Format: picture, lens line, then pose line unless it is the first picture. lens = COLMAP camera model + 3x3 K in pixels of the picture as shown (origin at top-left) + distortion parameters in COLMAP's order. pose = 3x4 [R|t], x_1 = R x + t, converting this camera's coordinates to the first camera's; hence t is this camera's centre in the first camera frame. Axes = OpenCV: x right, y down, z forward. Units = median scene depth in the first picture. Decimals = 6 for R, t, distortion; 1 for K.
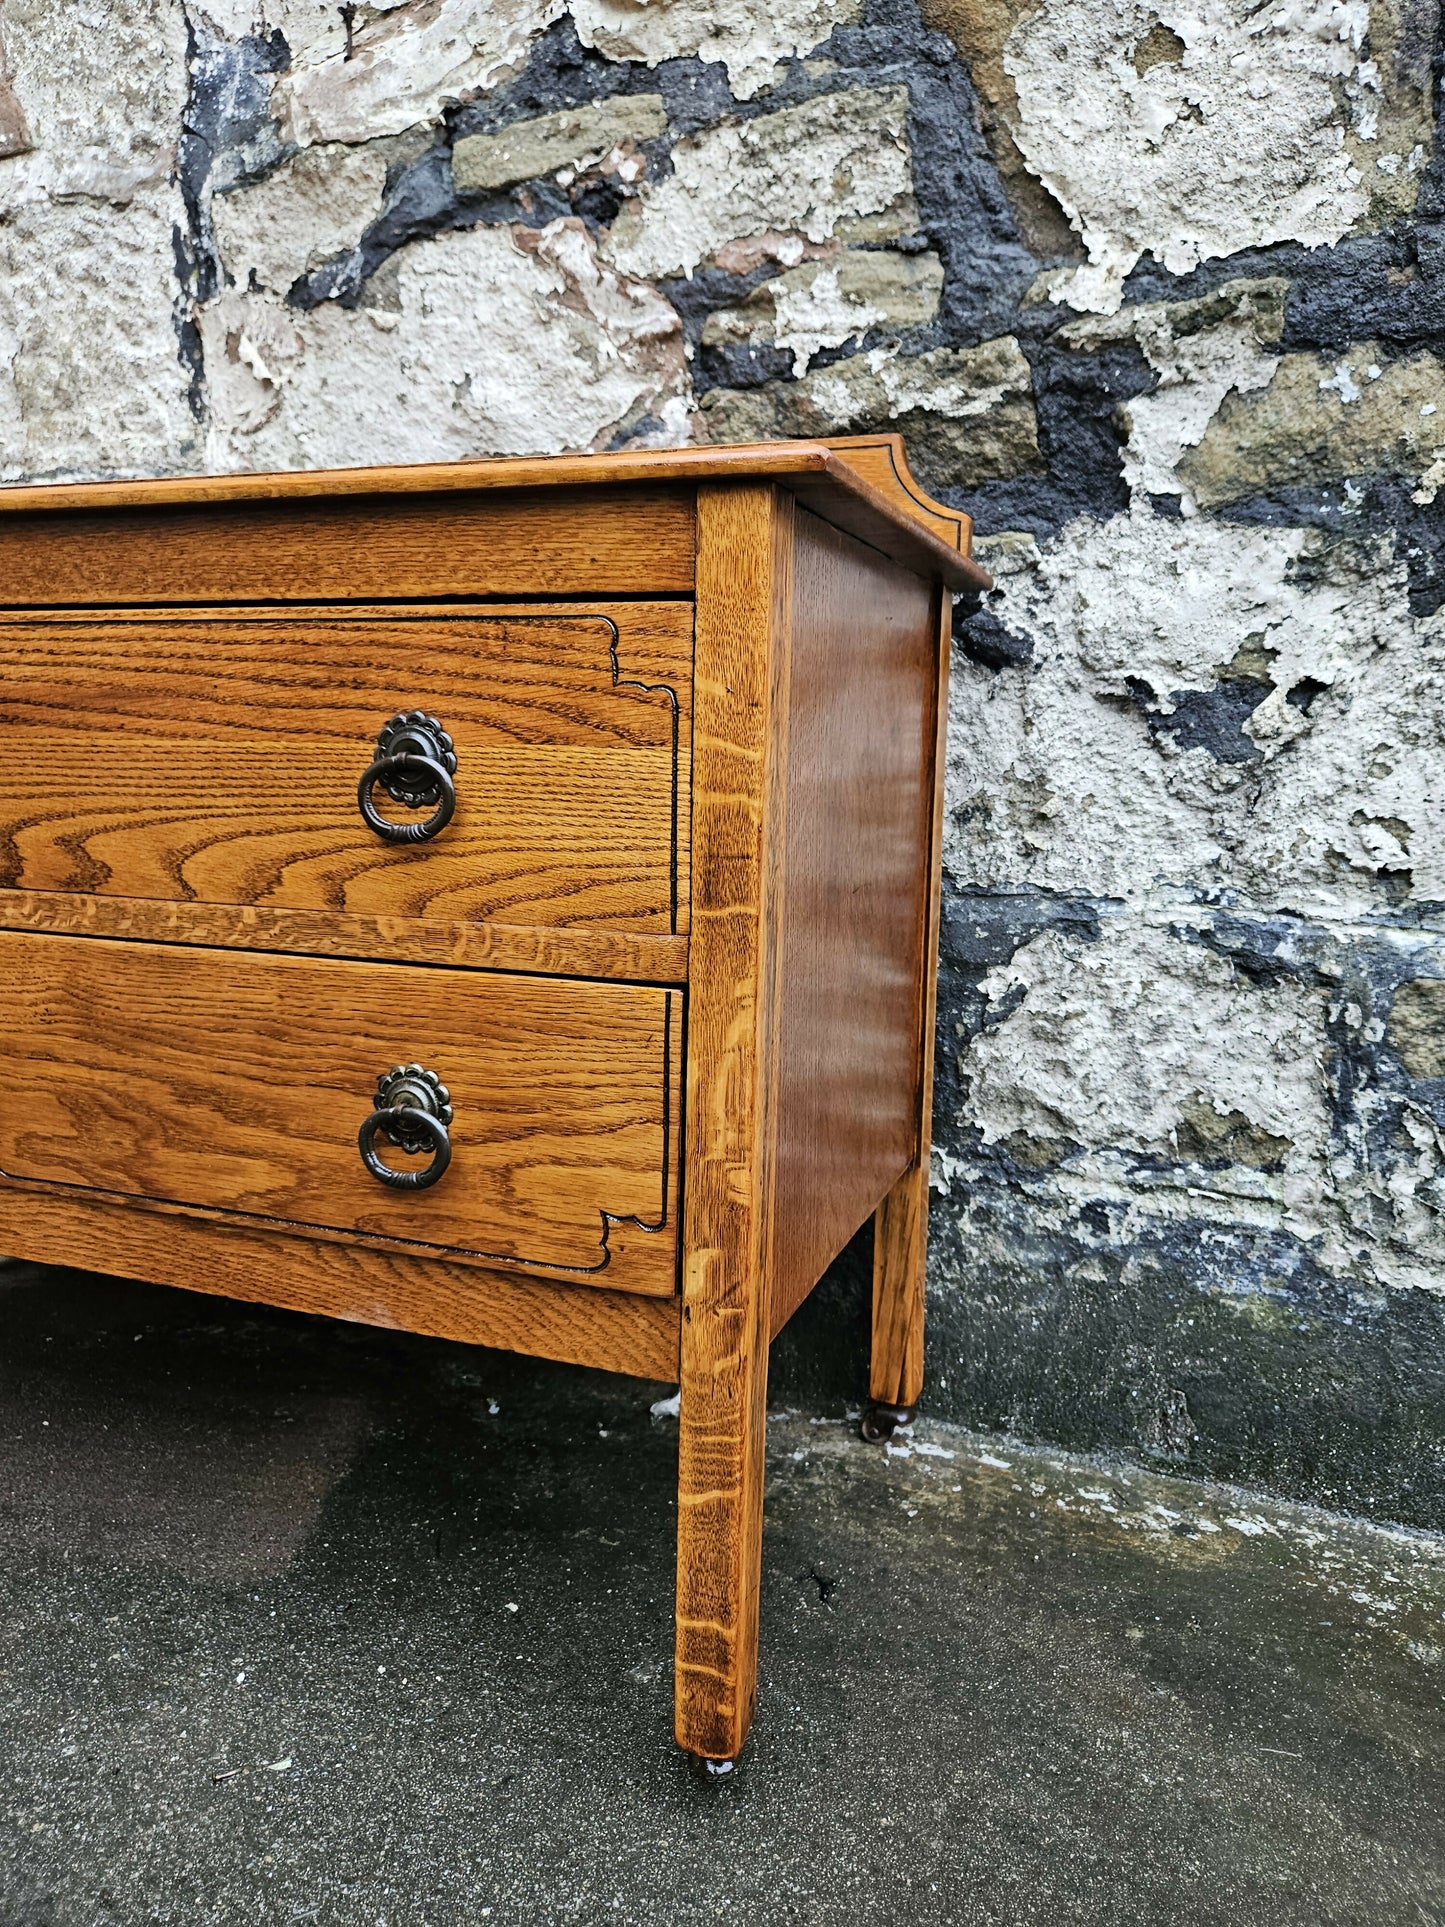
lens RADIAL K [[1291.2, 0, 736.6], [0, 1291.2, 948.8], [0, 0, 1]] dist [0.062636, -0.052604]
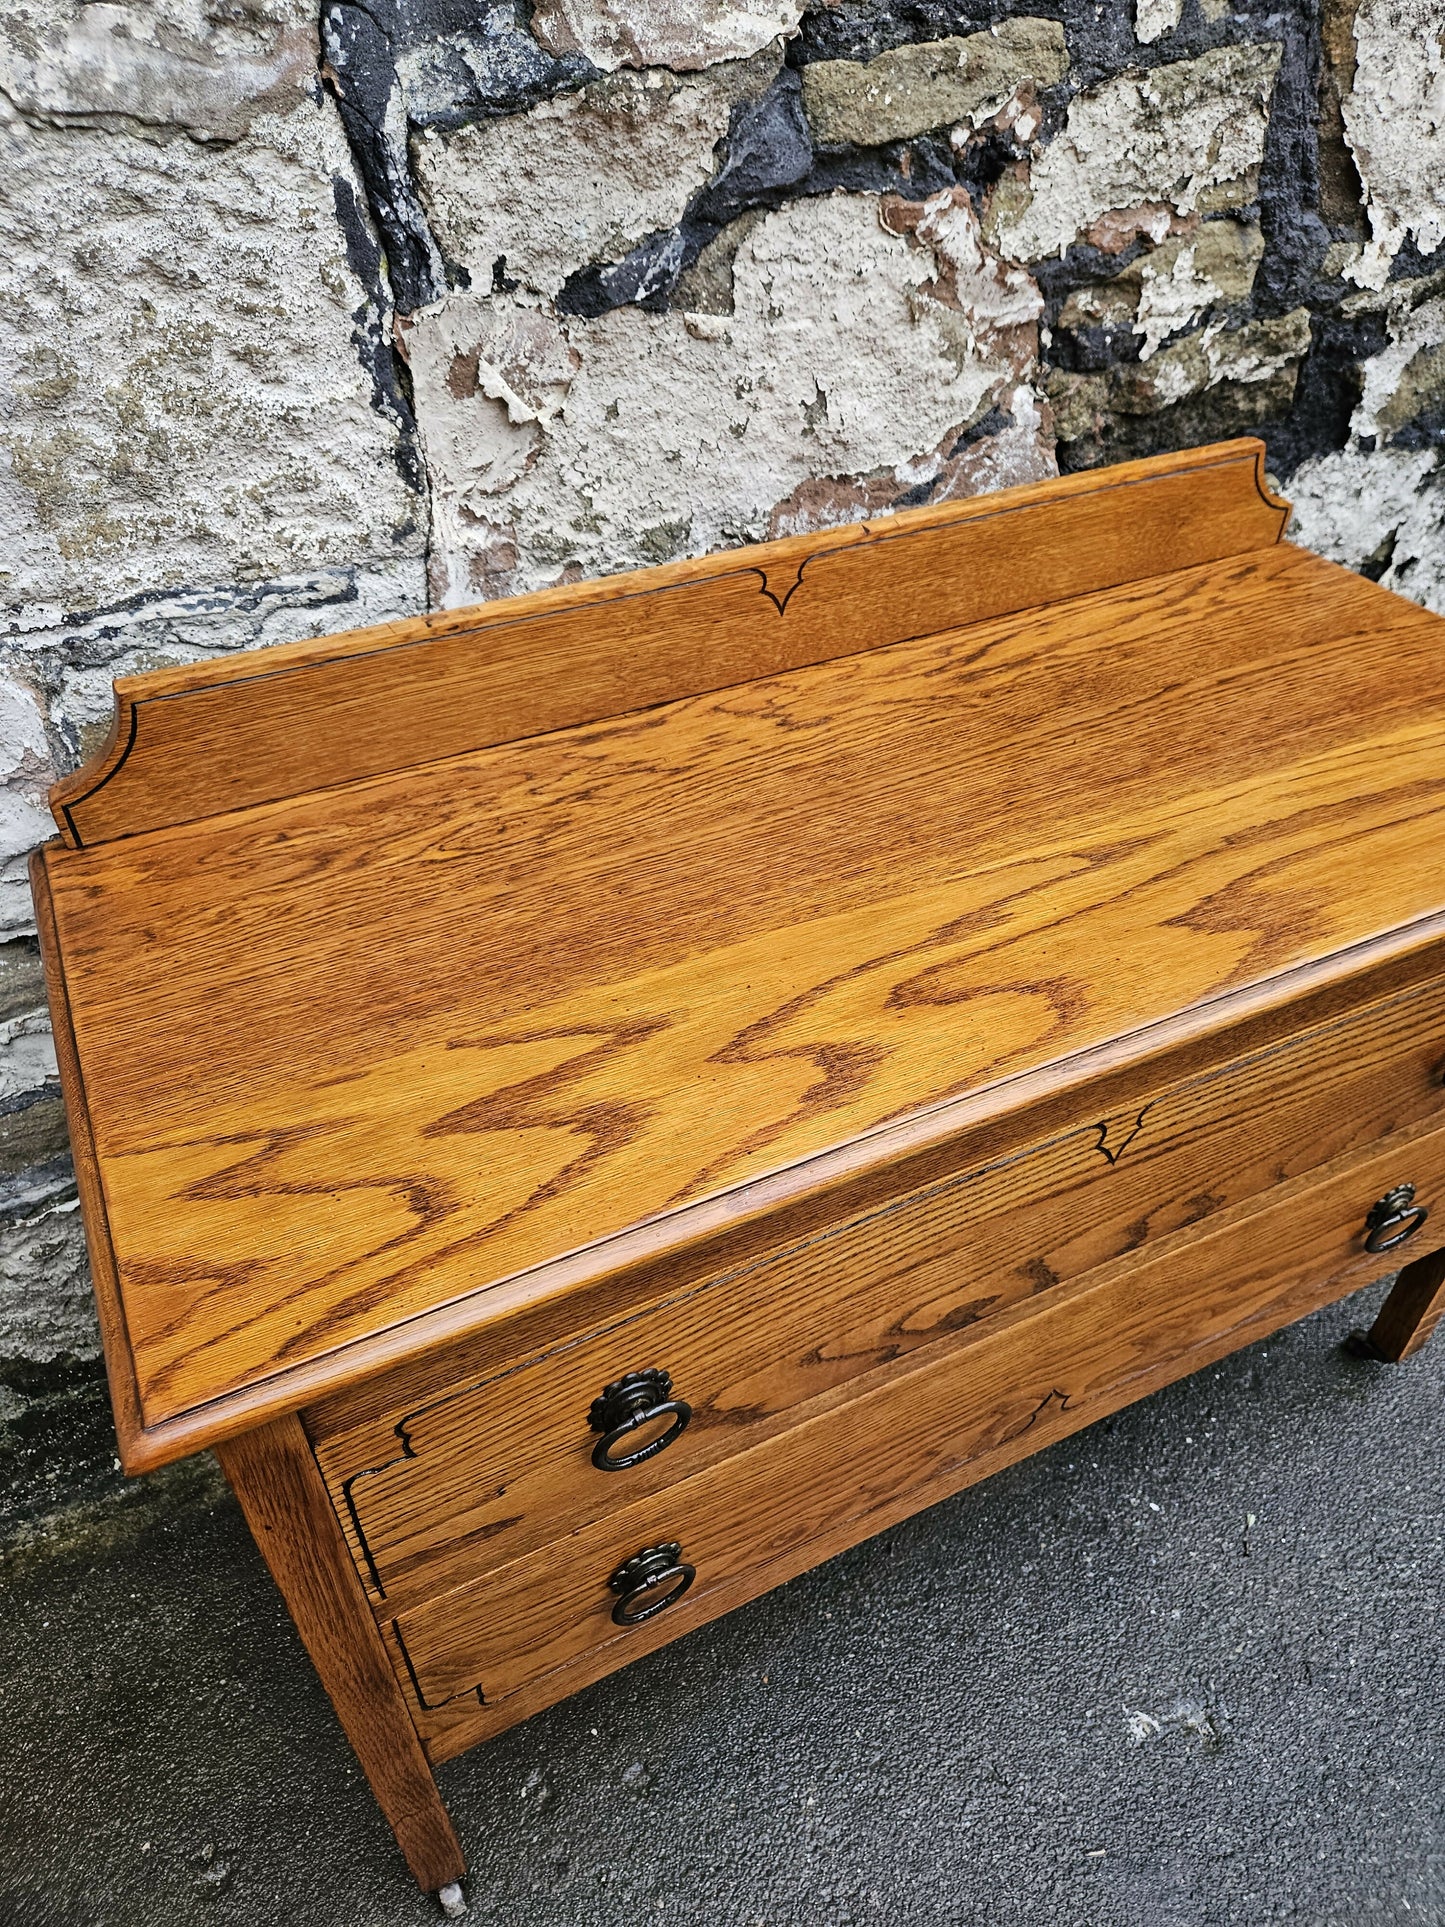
lens RADIAL K [[1289.4, 0, 718.0], [0, 1289.4, 940.8], [0, 0, 1]] dist [0.069115, -0.060239]
pose [[0.689252, -0.482136, 0.540812, -0.909528], [0.125641, 0.814668, 0.566154, -0.670670], [-0.713545, -0.322274, 0.622087, 0.461632]]
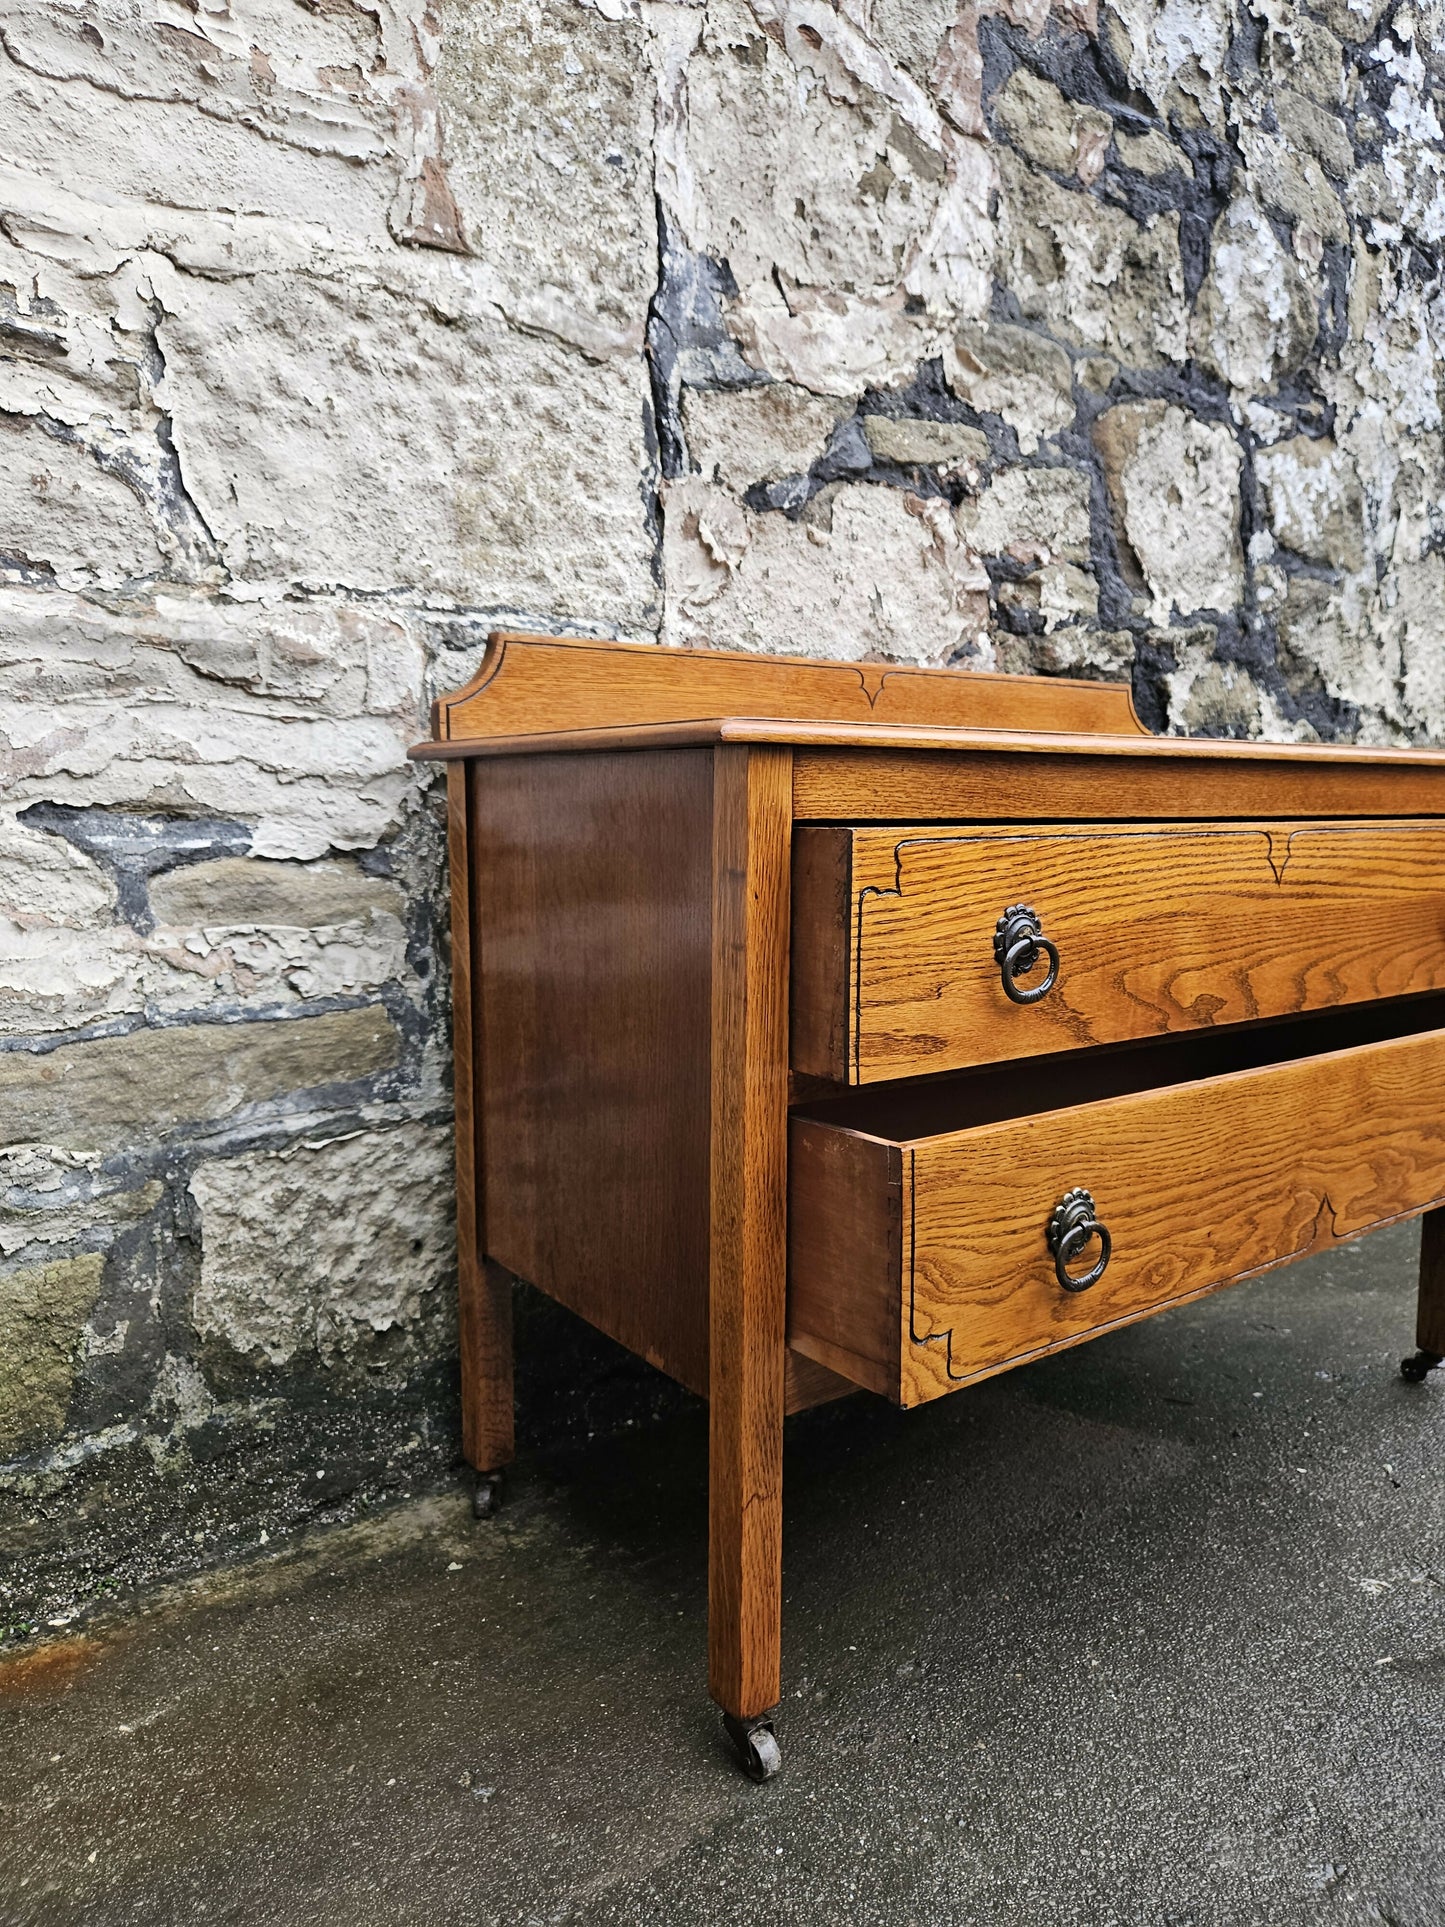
lens RADIAL K [[1285.8, 0, 713.7], [0, 1285.8, 956.2], [0, 0, 1]] dist [0.070976, -0.060427]
pose [[0.553976, -0.116073, 0.824401, -1.489463], [0.132435, 0.989910, 0.050383, -0.181319], [-0.821931, 0.081268, 0.563759, 0.470277]]
